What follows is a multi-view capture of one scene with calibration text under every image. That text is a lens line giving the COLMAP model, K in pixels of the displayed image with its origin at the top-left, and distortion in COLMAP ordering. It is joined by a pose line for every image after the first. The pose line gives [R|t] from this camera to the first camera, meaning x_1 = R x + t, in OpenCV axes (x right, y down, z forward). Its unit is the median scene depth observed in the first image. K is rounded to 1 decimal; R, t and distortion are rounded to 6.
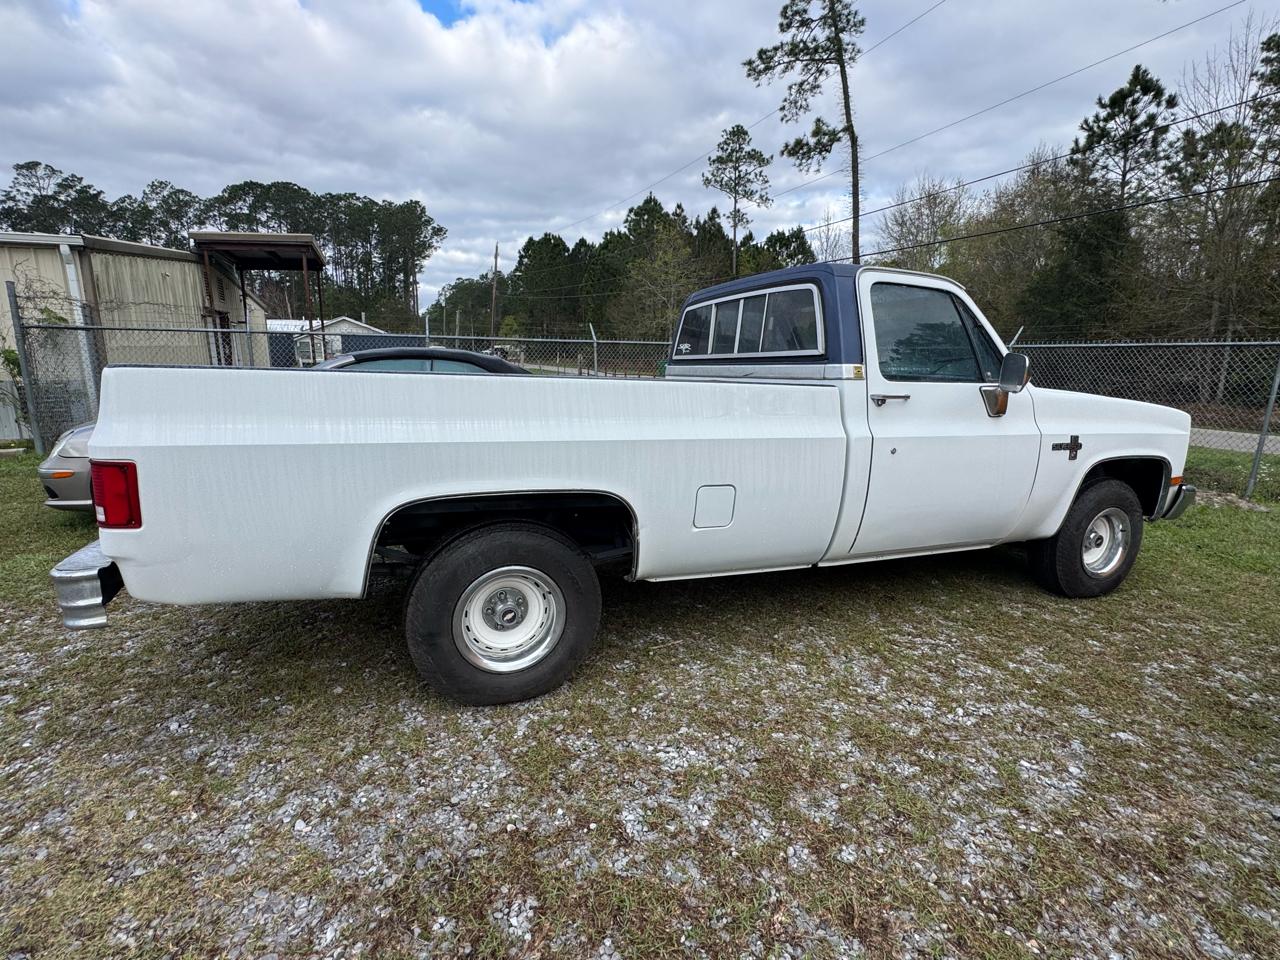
lens RADIAL K [[641.7, 0, 644.9], [0, 641.7, 470.6], [0, 0, 1]] dist [-0.002459, -0.000377]
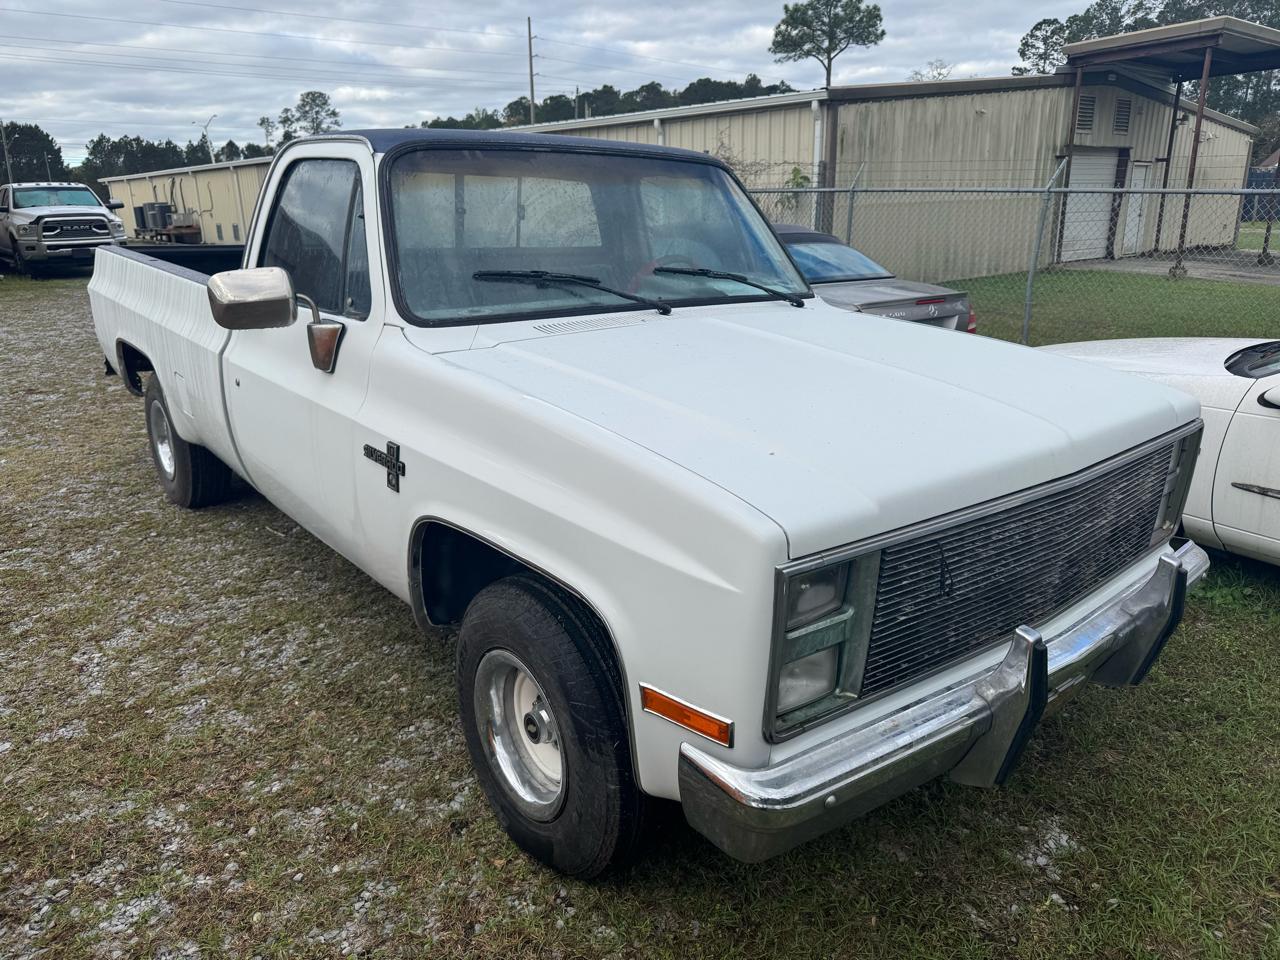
lens RADIAL K [[929.8, 0, 652.7], [0, 929.8, 463.8], [0, 0, 1]] dist [0.018449, -0.021255]
pose [[0.295594, 0.254725, -0.920728, 0.084690], [-0.160268, 0.963359, 0.215066, -0.013778], [0.941774, 0.083991, 0.325588, 0.057444]]
